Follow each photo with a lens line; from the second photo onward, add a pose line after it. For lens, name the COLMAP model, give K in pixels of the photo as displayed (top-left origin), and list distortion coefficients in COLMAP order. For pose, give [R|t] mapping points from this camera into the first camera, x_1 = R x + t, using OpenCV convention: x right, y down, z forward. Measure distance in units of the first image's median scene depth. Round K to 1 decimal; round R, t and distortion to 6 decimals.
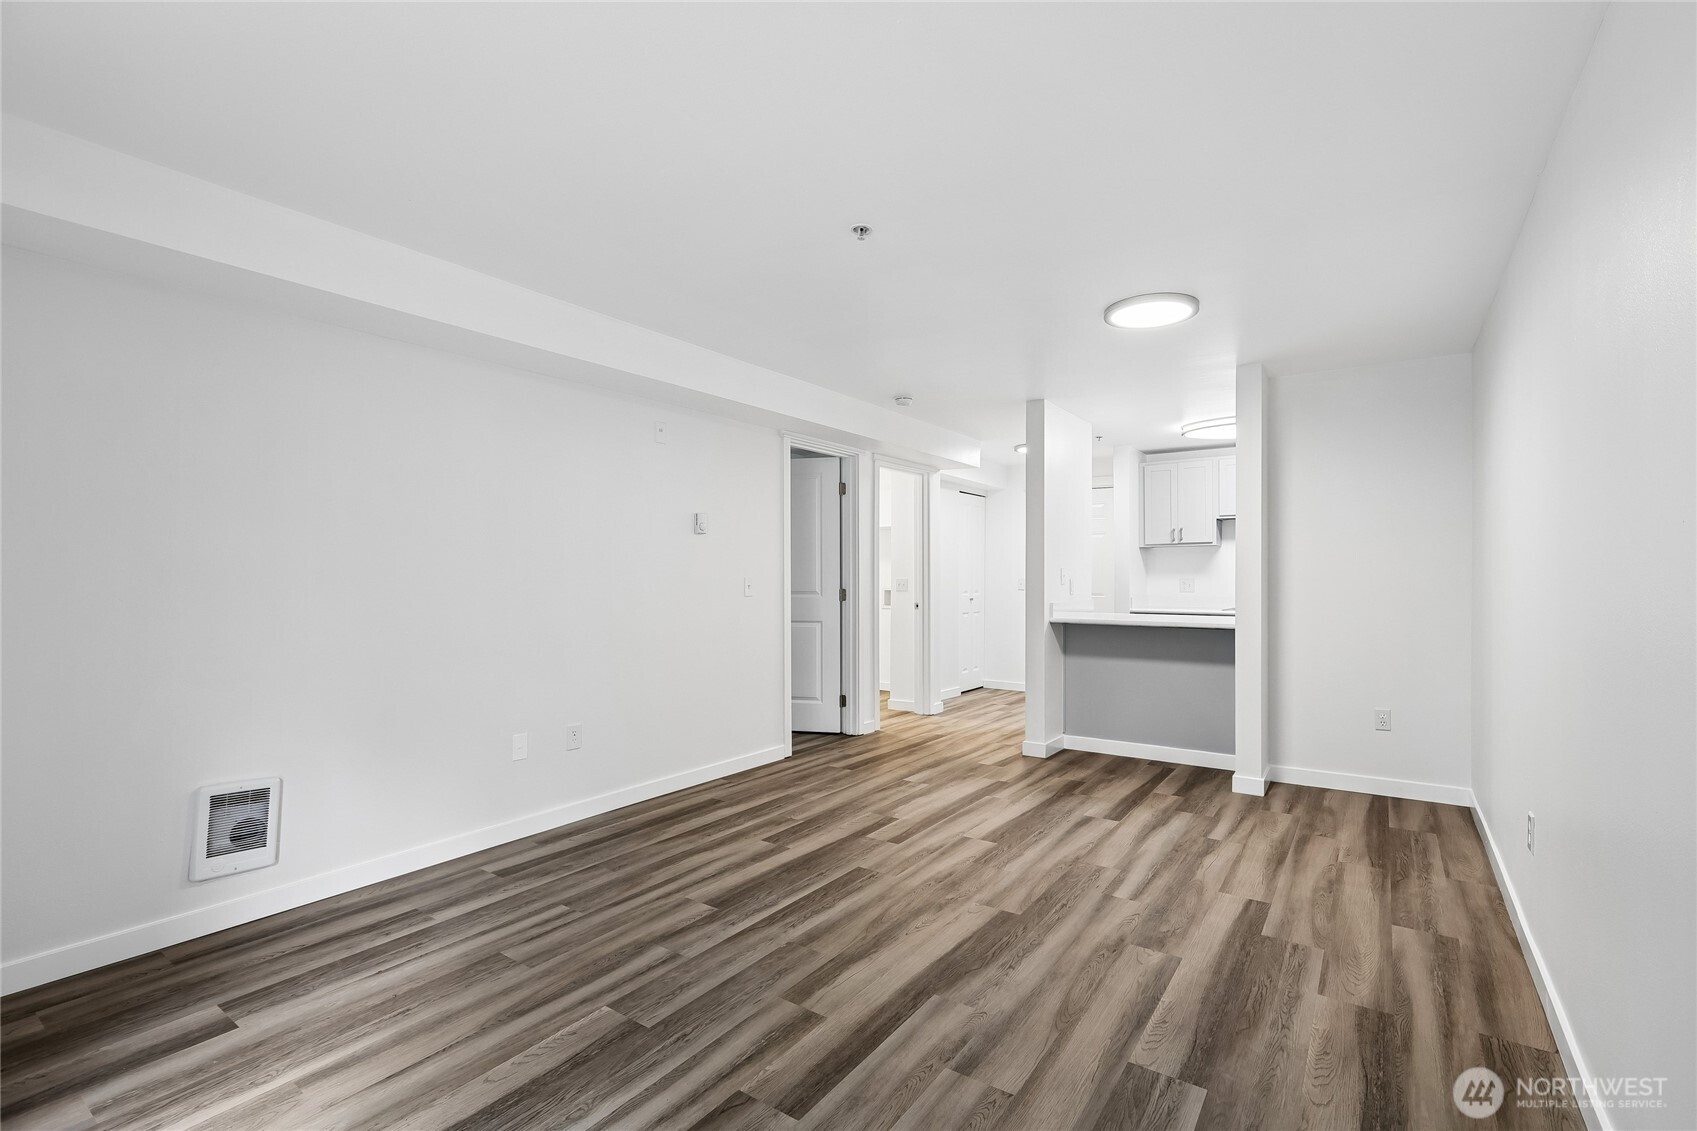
lens RADIAL K [[760.7, 0, 846.7], [0, 760.7, 576.0], [0, 0, 1]] dist [-0.001296, 0.002740]
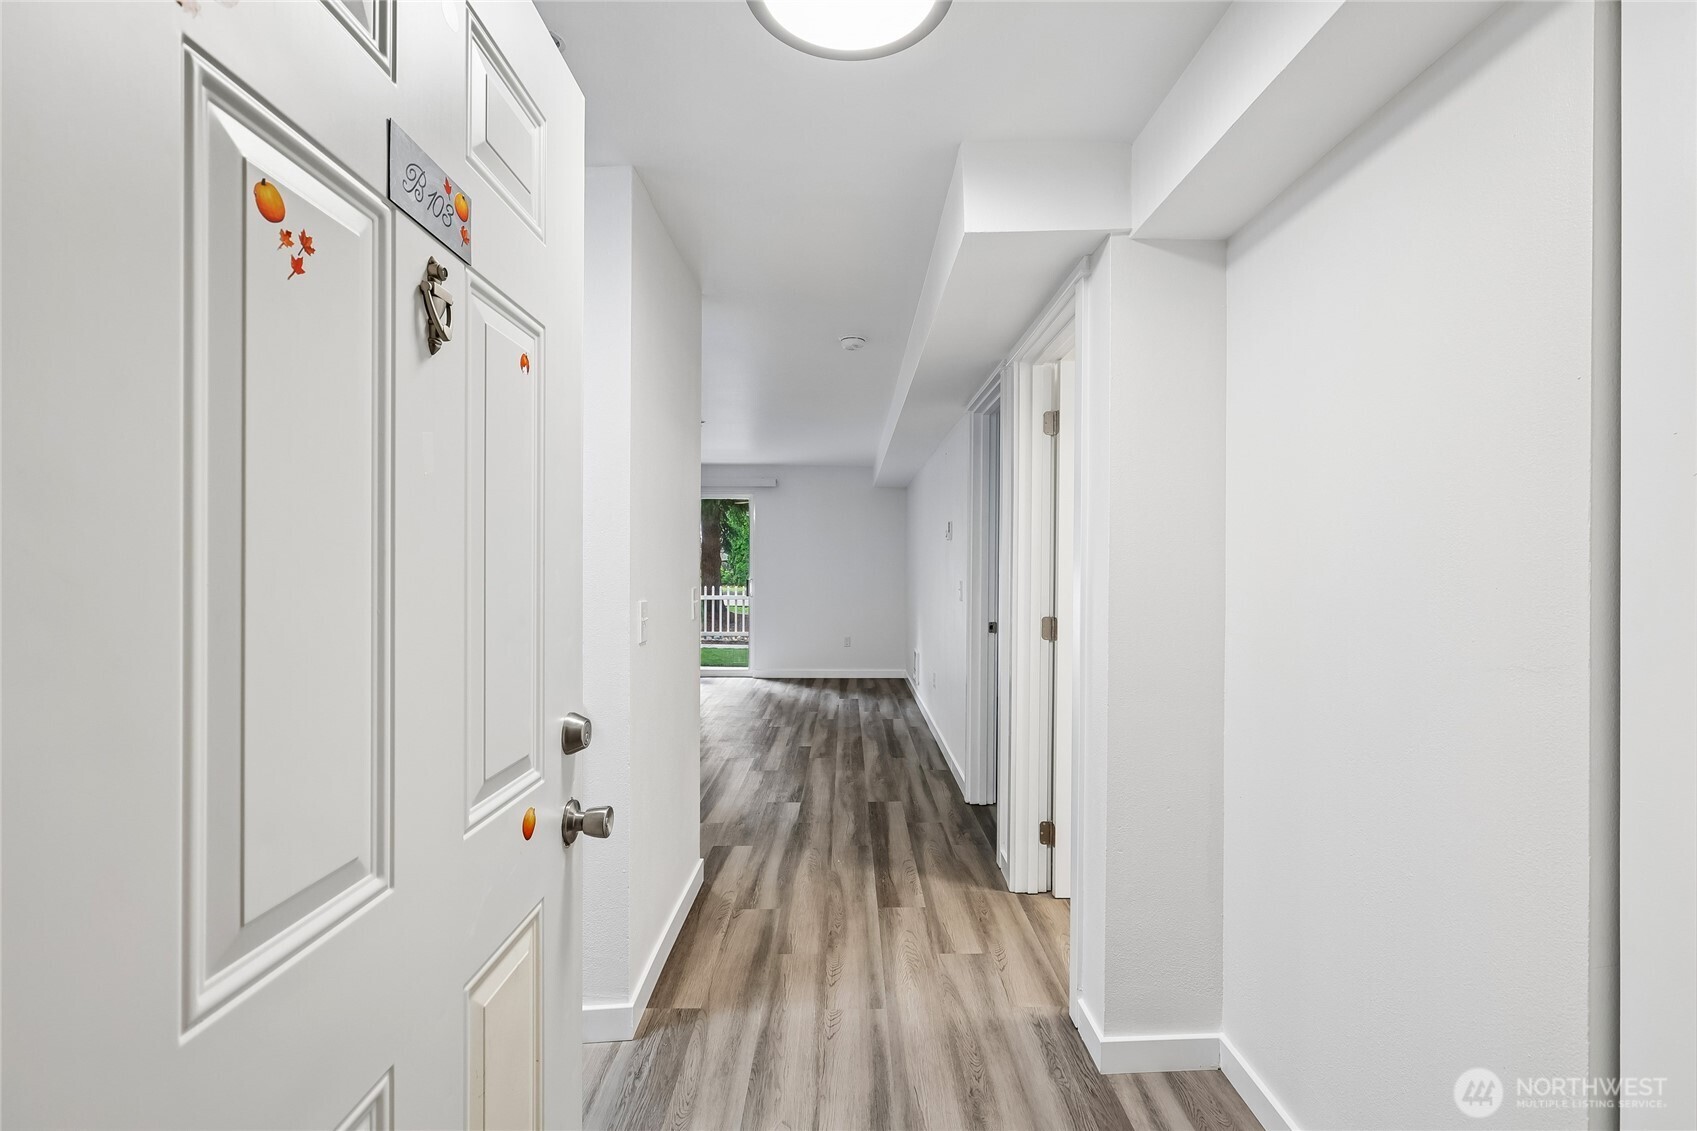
lens RADIAL K [[760.7, 0, 844.8], [0, 760.7, 572.6], [0, 0, 1]] dist [-0.001296, 0.002740]
pose [[-0.815675, 0.019848, -0.578170, 0.797102], [0.016487, 0.999803, 0.011062, -0.027720], [0.578276, -0.000509, -0.815841, 2.556713]]
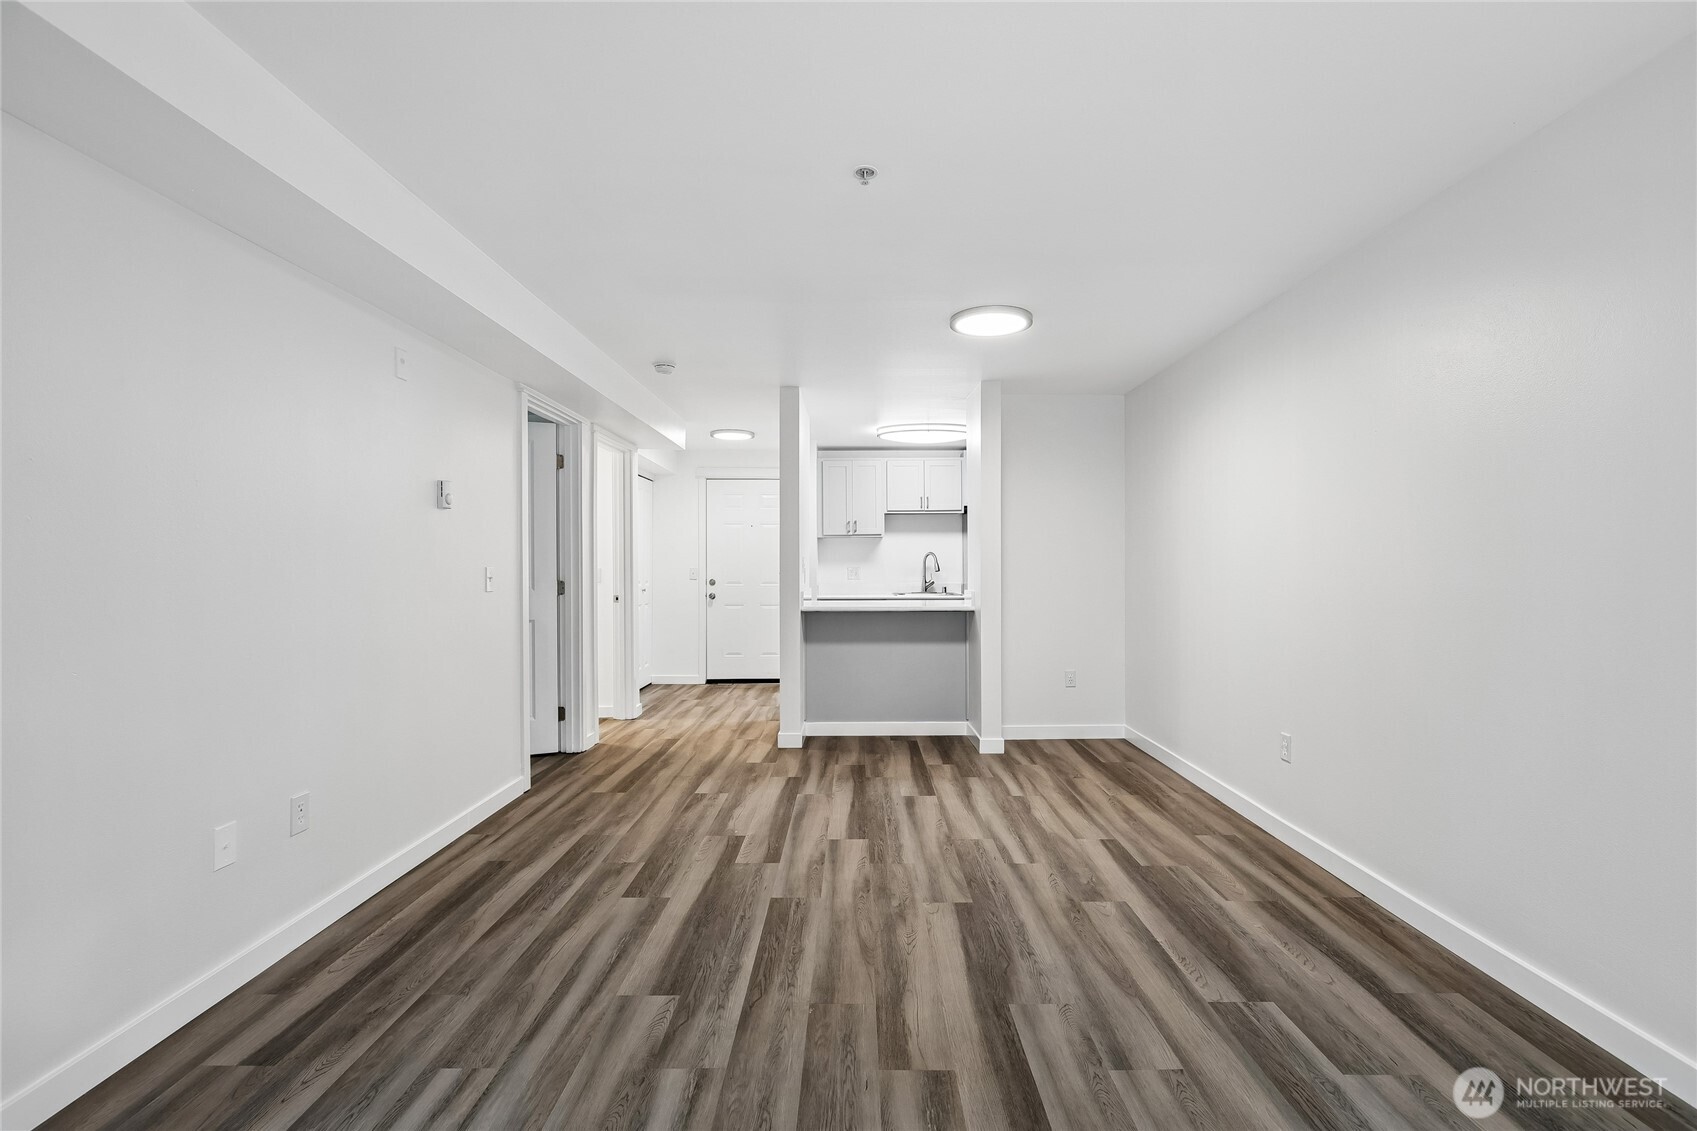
lens RADIAL K [[760.7, 0, 857.8], [0, 760.7, 556.2], [0, 0, 1]] dist [-0.001296, 0.002740]
pose [[0.815286, 0.006364, 0.579023, -0.414832], [-0.000253, 0.999943, -0.010633, -0.000827], [-0.579058, 0.008522, 0.815242, 0.228992]]
